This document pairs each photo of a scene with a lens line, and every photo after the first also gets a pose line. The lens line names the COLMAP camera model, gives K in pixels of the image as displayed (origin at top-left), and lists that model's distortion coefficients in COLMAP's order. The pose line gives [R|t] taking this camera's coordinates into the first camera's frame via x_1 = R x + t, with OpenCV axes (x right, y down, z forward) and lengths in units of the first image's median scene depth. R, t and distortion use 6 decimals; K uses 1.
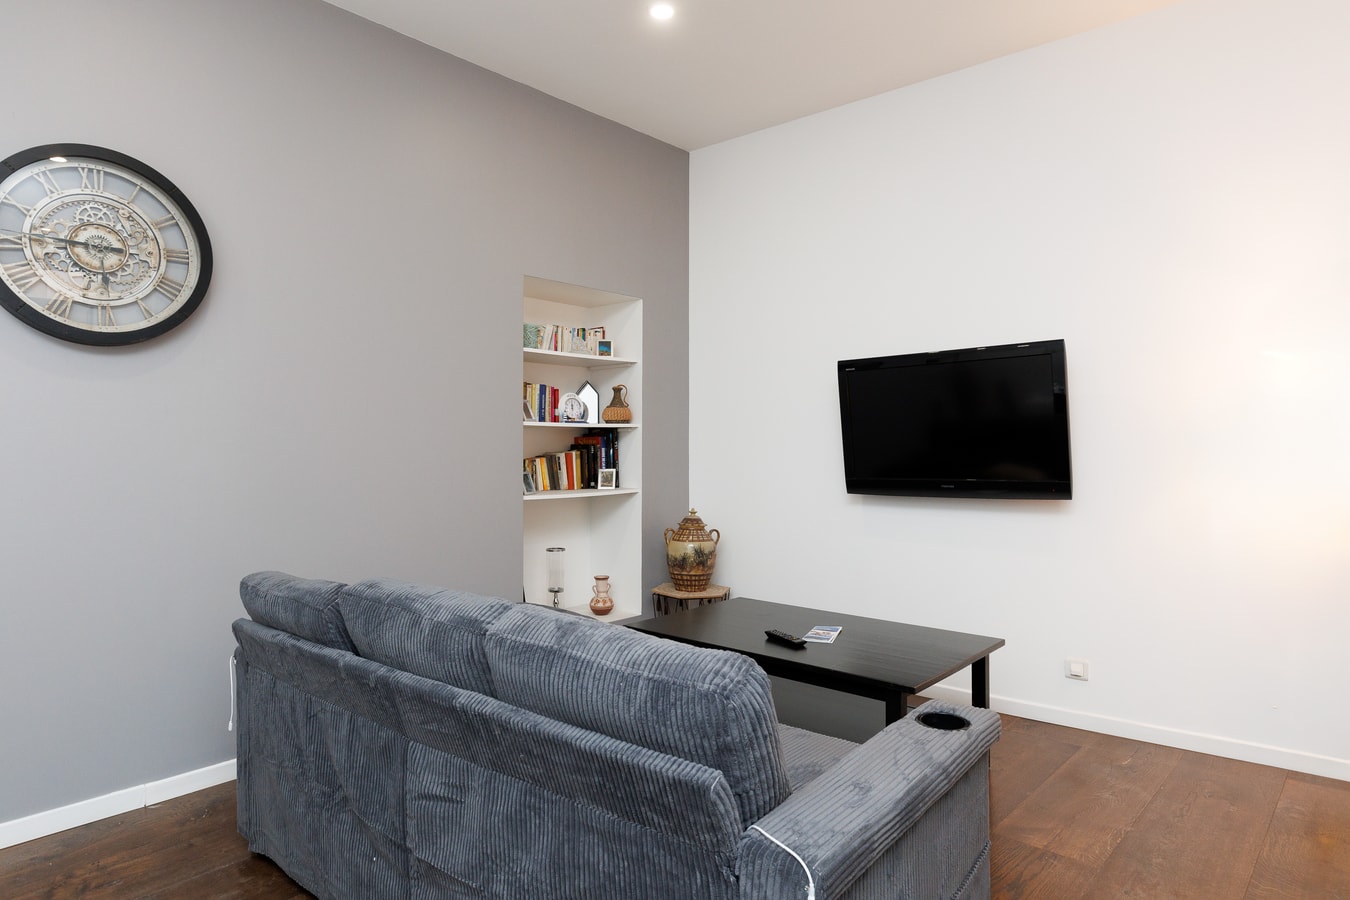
lens RADIAL K [[771.3, 0, 685.7], [0, 771.3, 438.9], [0, 0, 1]] dist [0.004300, 0.007439]
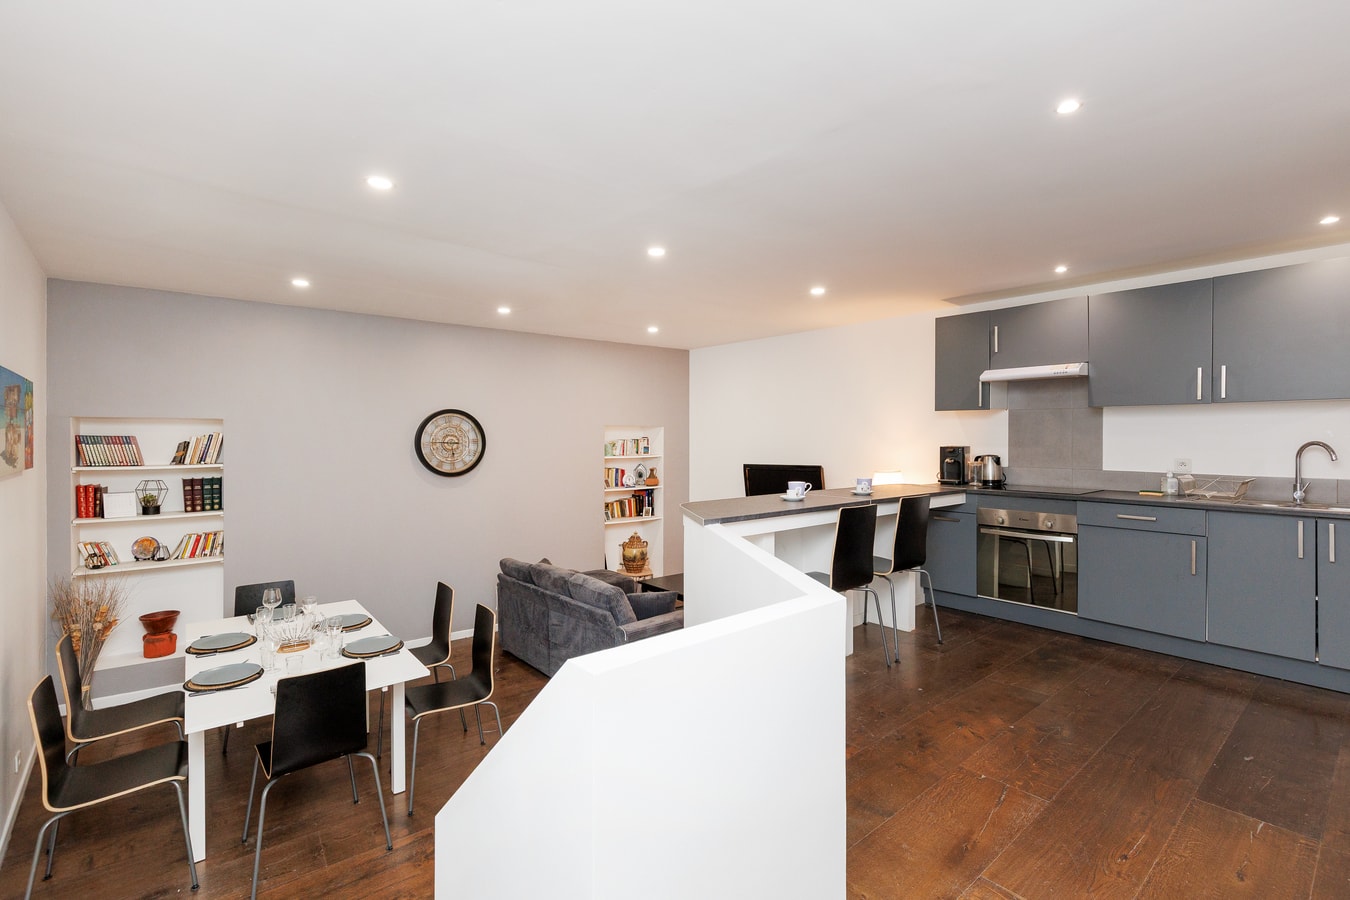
lens RADIAL K [[628.4, 0, 684.2], [0, 628.4, 442.1], [0, 0, 1]] dist [0.006030, -0.000167]
pose [[0.984995, 0.000966, -0.172581, 0.481924], [0.001980, 0.999855, 0.016898, -0.274933], [0.172572, -0.016986, 0.984850, -1.108358]]
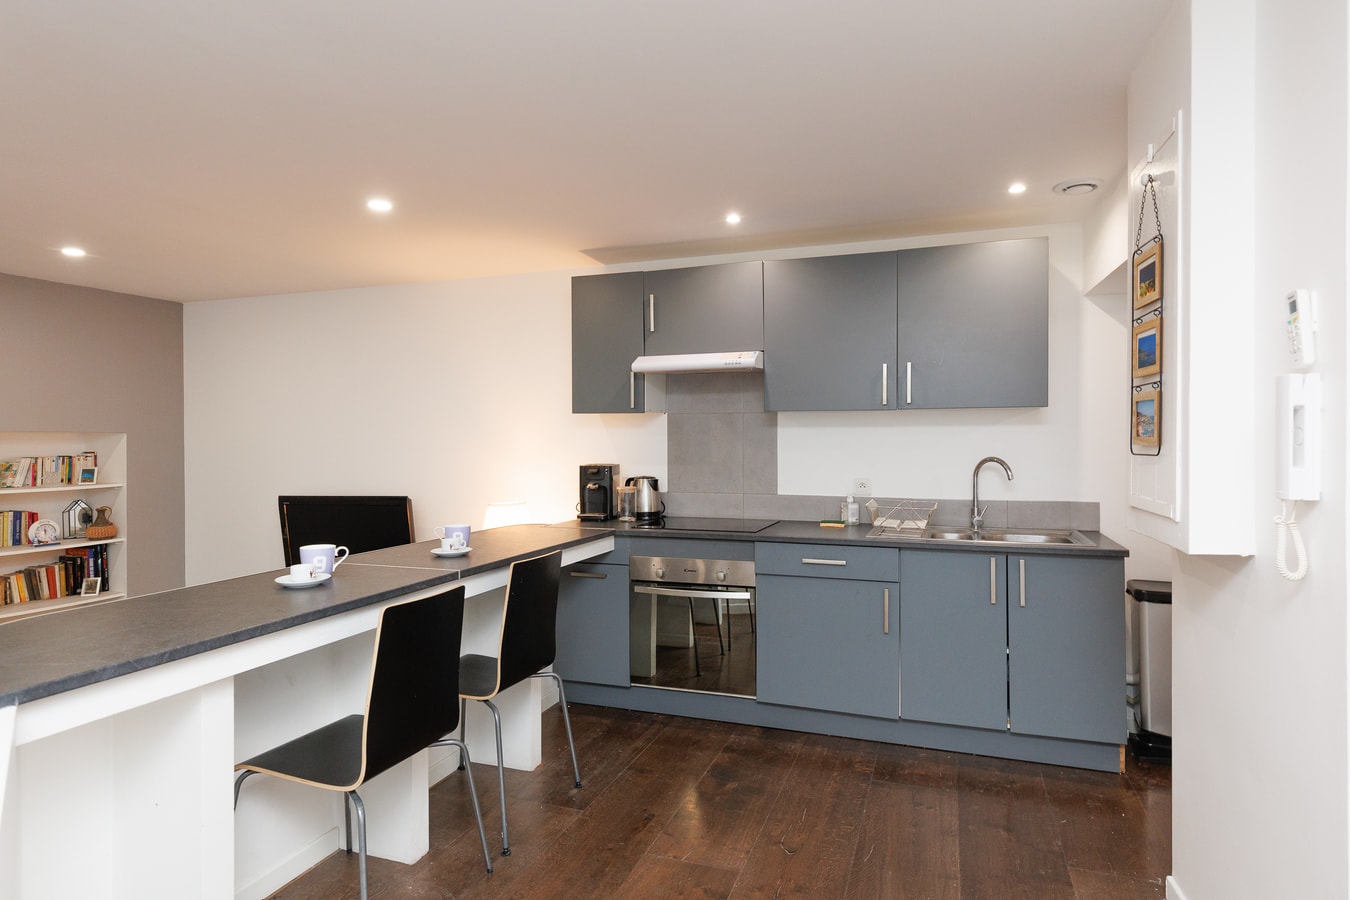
lens RADIAL K [[771.3, 0, 682.2], [0, 771.3, 448.9], [0, 0, 1]] dist [0.004300, 0.007439]
pose [[0.945234, -0.007444, 0.326308, 0.597074], [0.001414, 0.999824, 0.018710, -0.292224], [-0.326390, -0.017224, 0.945078, -0.672747]]
